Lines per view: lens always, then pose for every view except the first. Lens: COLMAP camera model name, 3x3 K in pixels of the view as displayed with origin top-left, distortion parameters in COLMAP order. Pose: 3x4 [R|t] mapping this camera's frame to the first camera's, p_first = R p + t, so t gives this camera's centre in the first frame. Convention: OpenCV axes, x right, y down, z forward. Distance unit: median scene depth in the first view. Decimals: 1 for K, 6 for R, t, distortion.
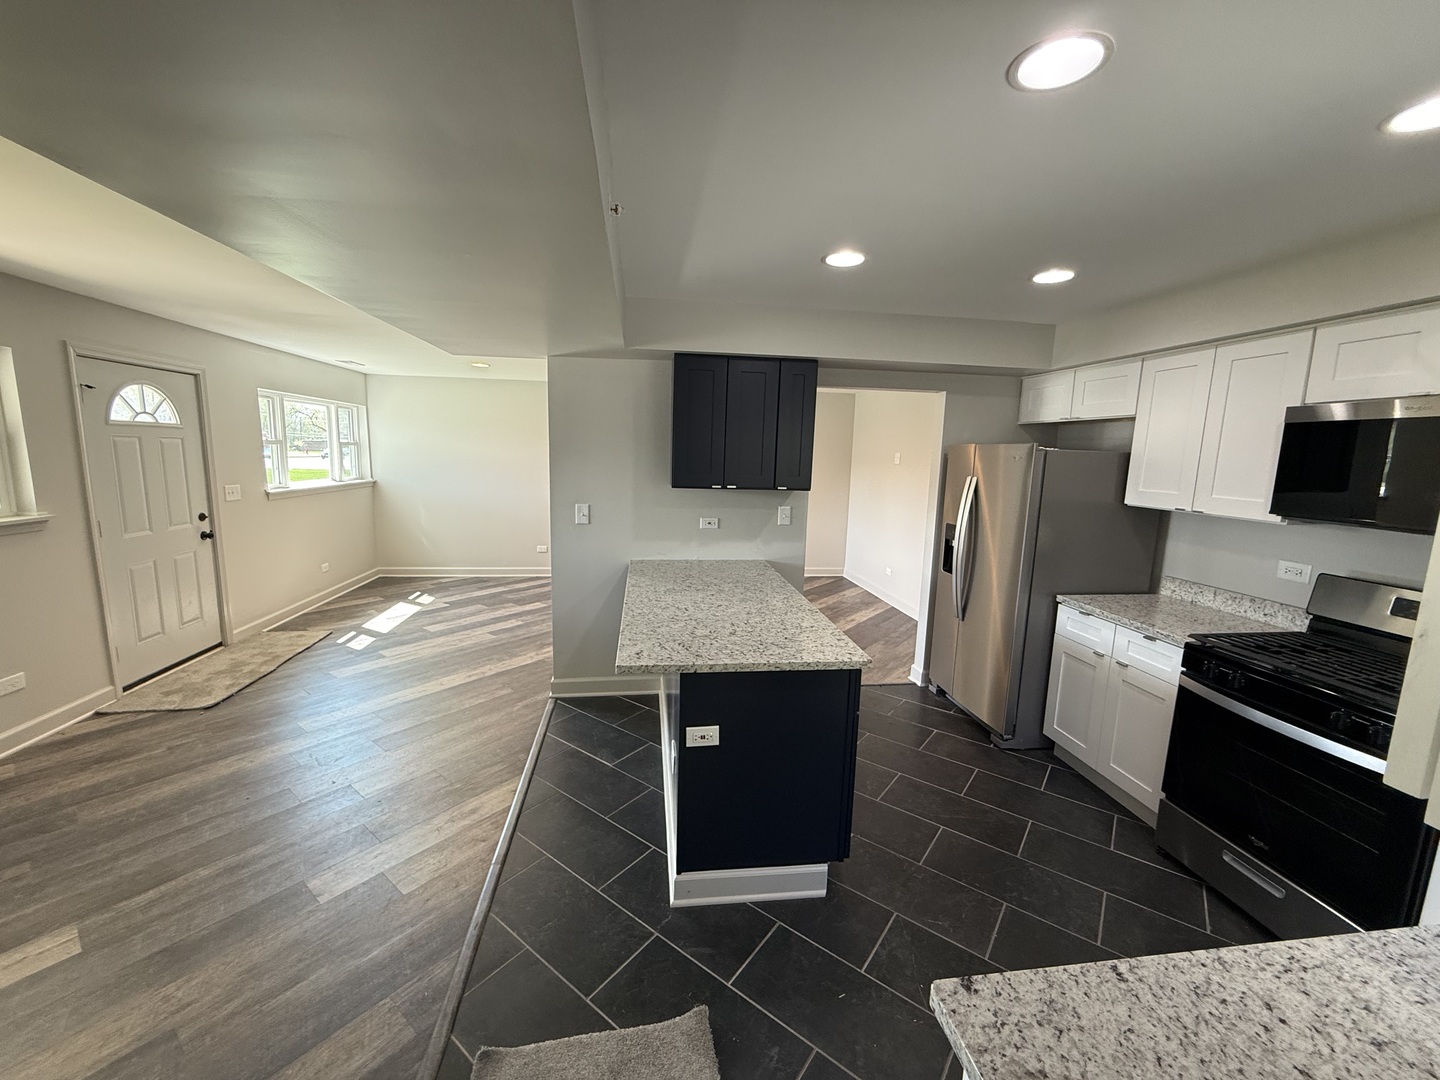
lens RADIAL K [[571.5, 0, 715.4], [0, 571.5, 536.9], [0, 0, 1]] dist [0.000052, -0.000527]
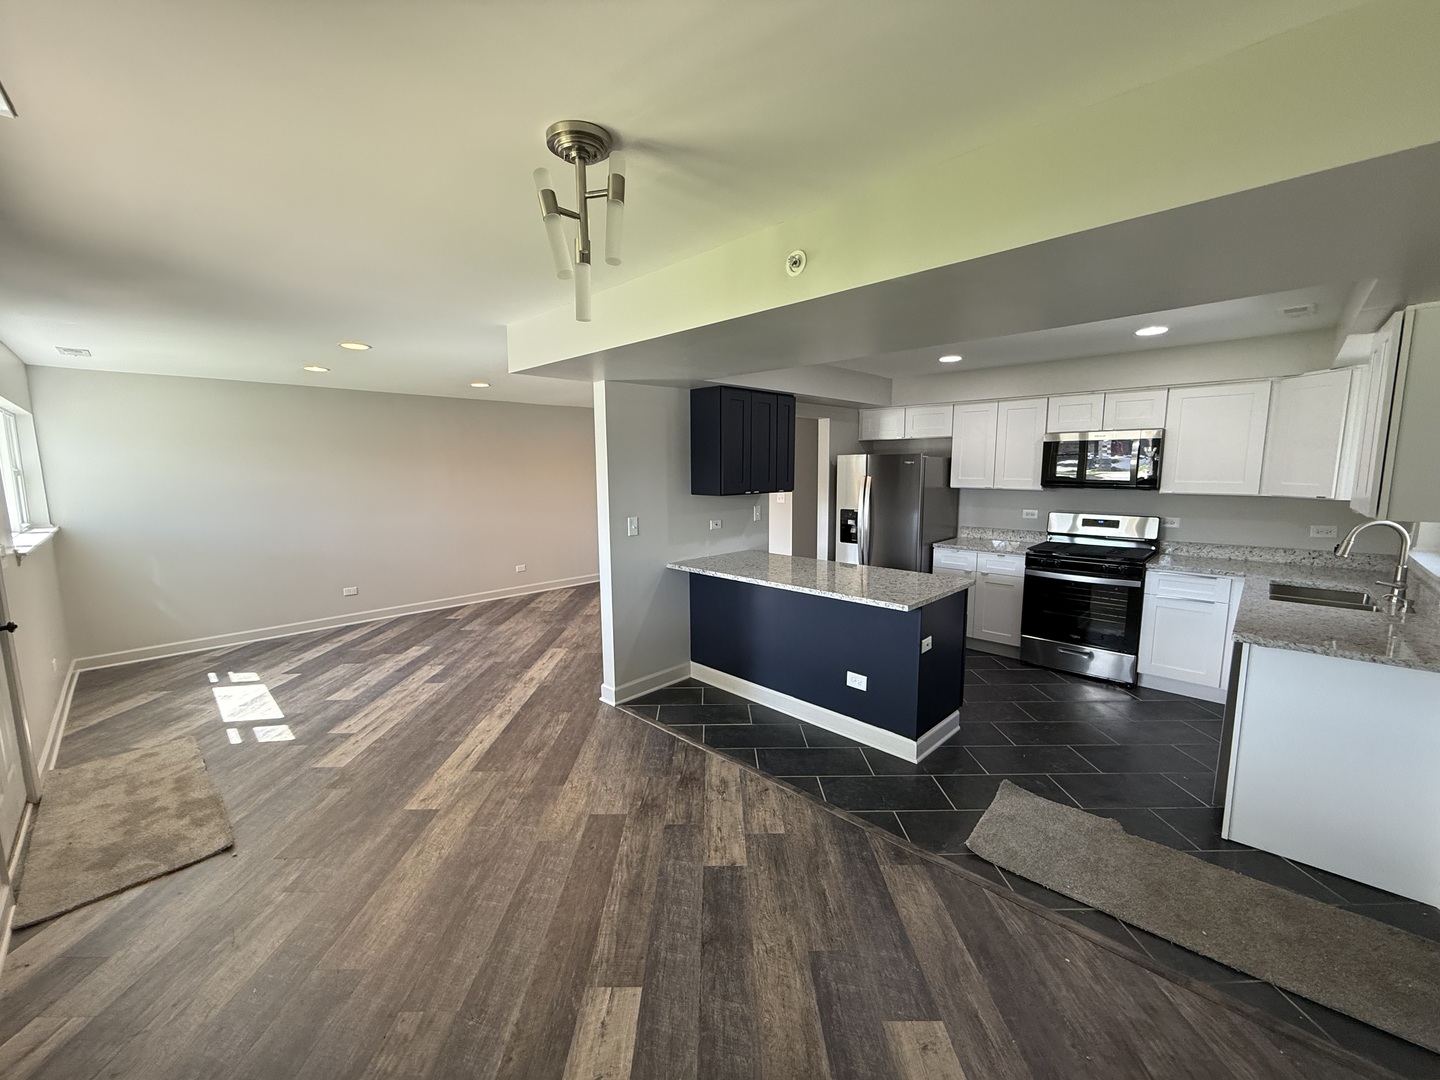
lens RADIAL K [[571.5, 0, 714.0], [0, 571.5, 540.0], [0, 0, 1]] dist [0.000052, -0.000527]
pose [[0.788593, -0.111450, 0.604731, -0.813503], [0.118862, 0.992518, 0.027918, -0.028140], [-0.603318, 0.049864, 0.795940, 0.053345]]
